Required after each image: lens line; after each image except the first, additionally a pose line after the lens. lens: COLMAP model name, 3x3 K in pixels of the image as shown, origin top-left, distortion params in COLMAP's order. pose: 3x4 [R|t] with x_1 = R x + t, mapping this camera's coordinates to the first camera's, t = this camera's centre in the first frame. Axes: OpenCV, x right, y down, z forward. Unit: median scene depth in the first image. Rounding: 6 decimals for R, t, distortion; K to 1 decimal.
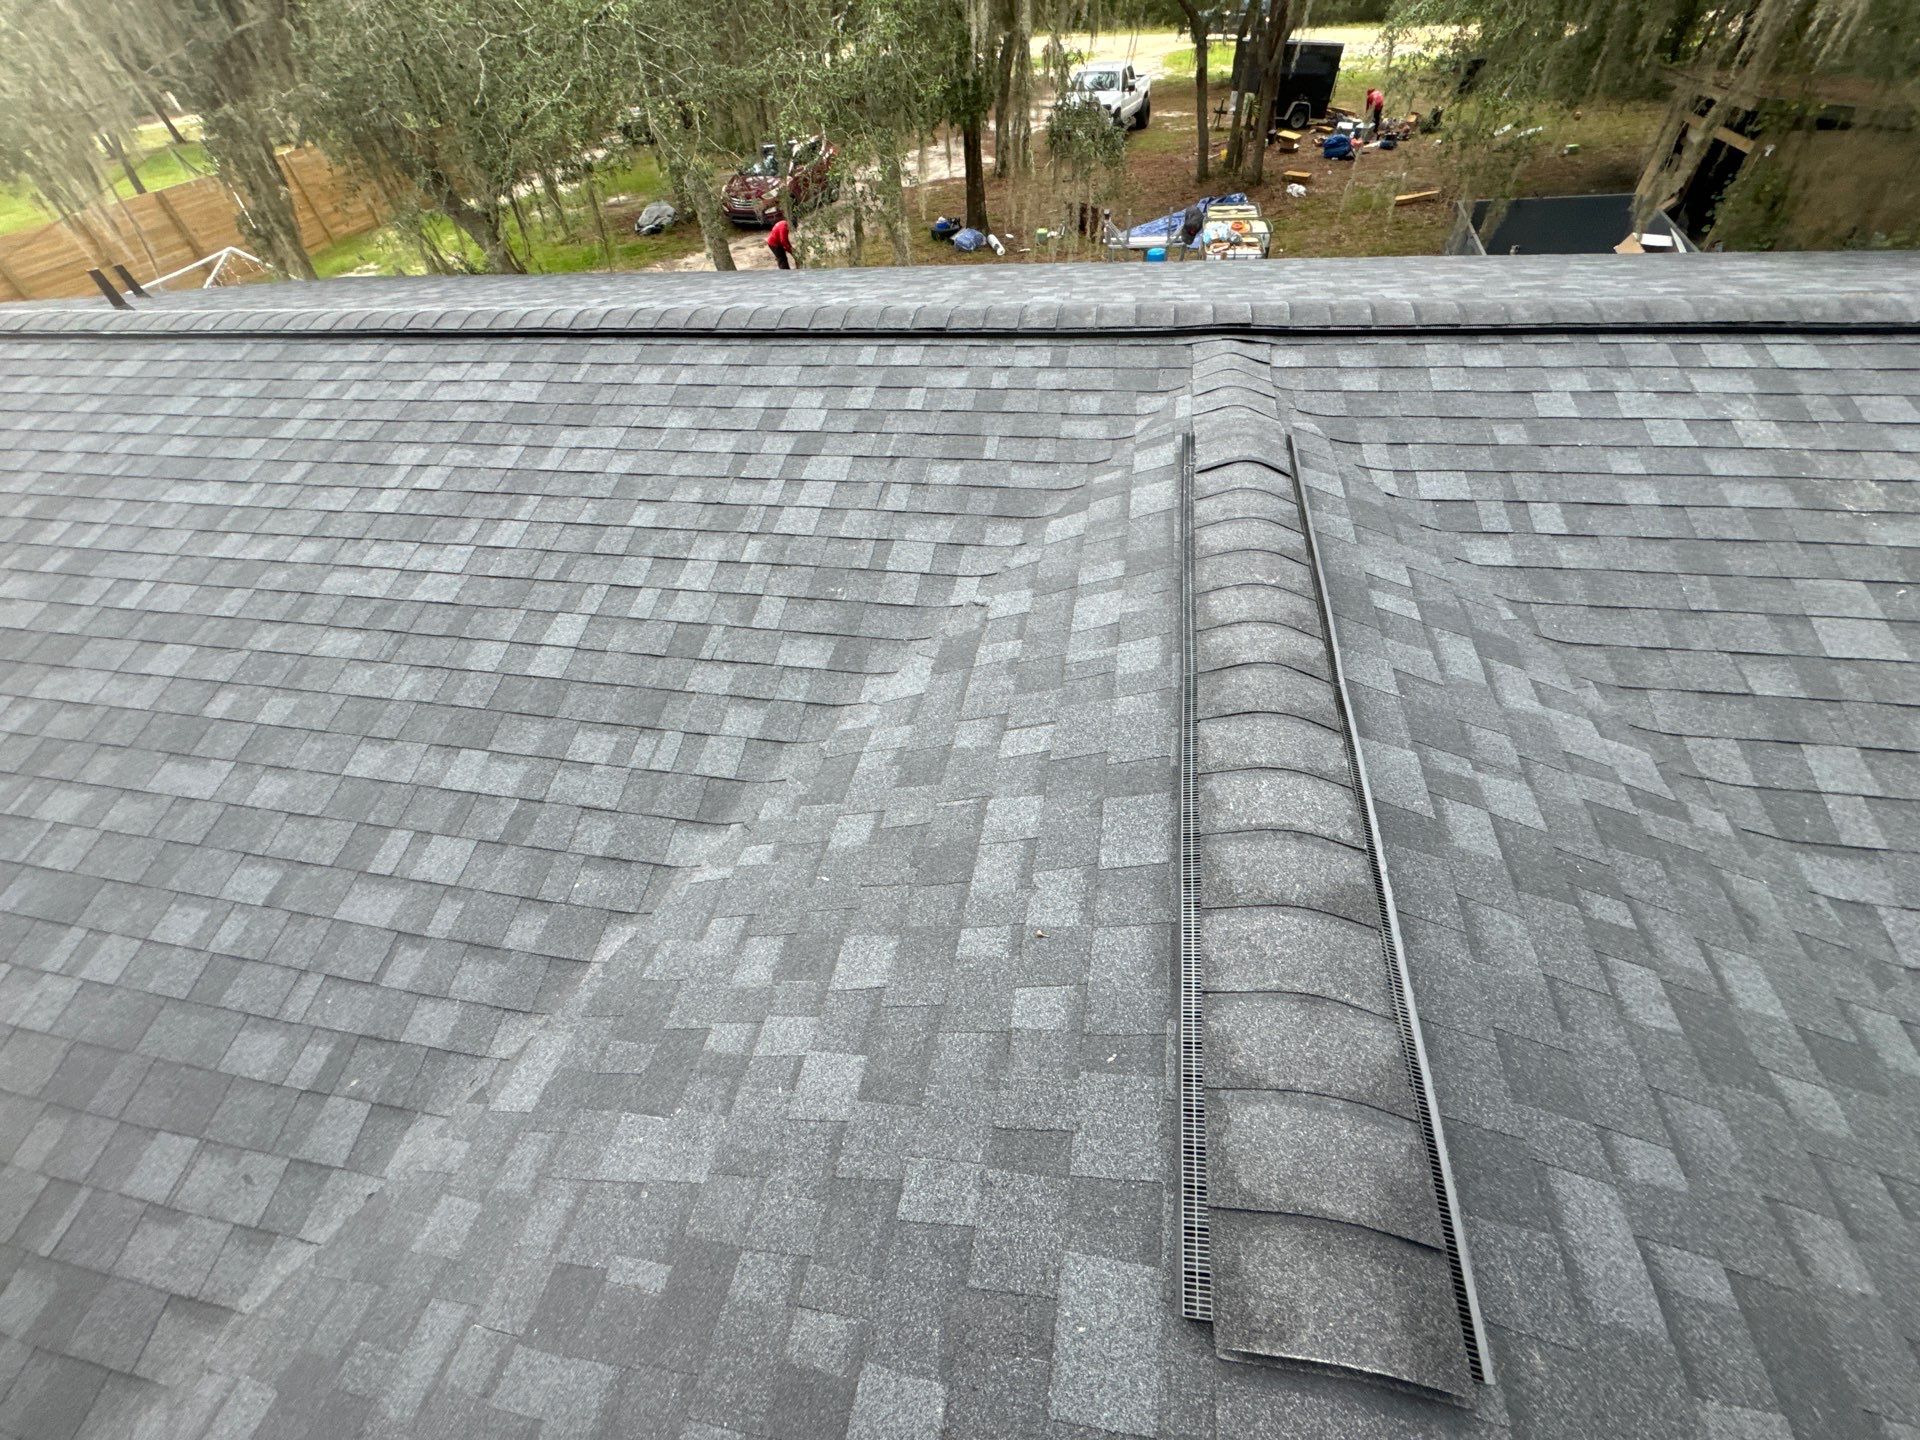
lens RADIAL K [[764.5, 0, 960.0], [0, 764.5, 720.0], [0, 0, 1]] dist [-0.003220, 0.000531]
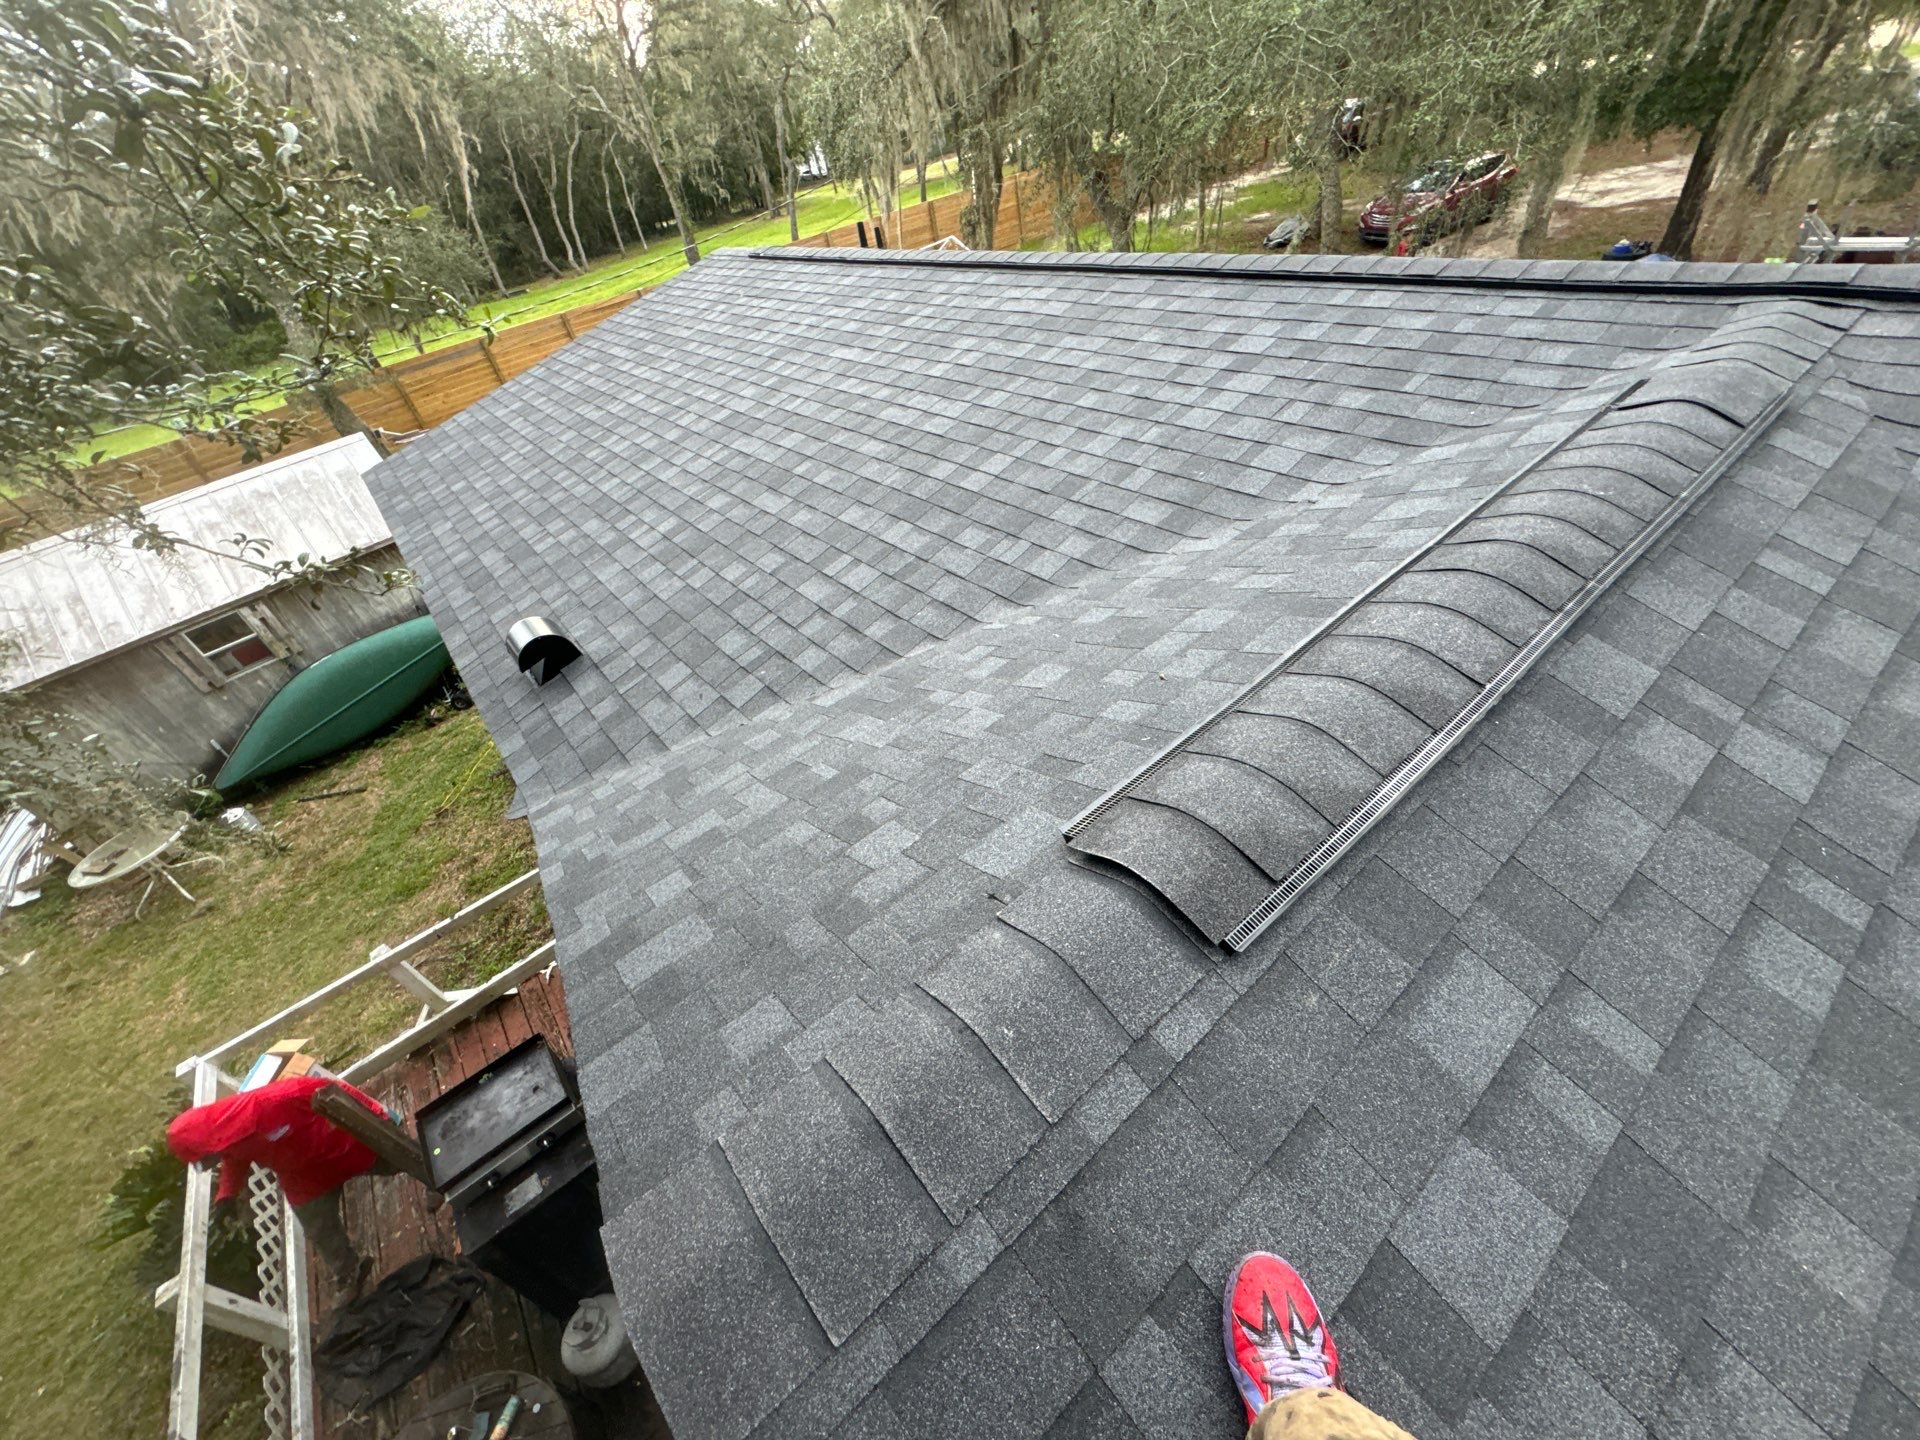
lens RADIAL K [[764.5, 0, 960.0], [0, 764.5, 720.0], [0, 0, 1]] dist [-0.003220, 0.000531]
pose [[0.771197, 0.362446, -0.523344, 0.307042], [-0.375822, 0.922762, 0.085256, 0.216180], [0.513822, 0.130935, 0.847846, -0.100103]]
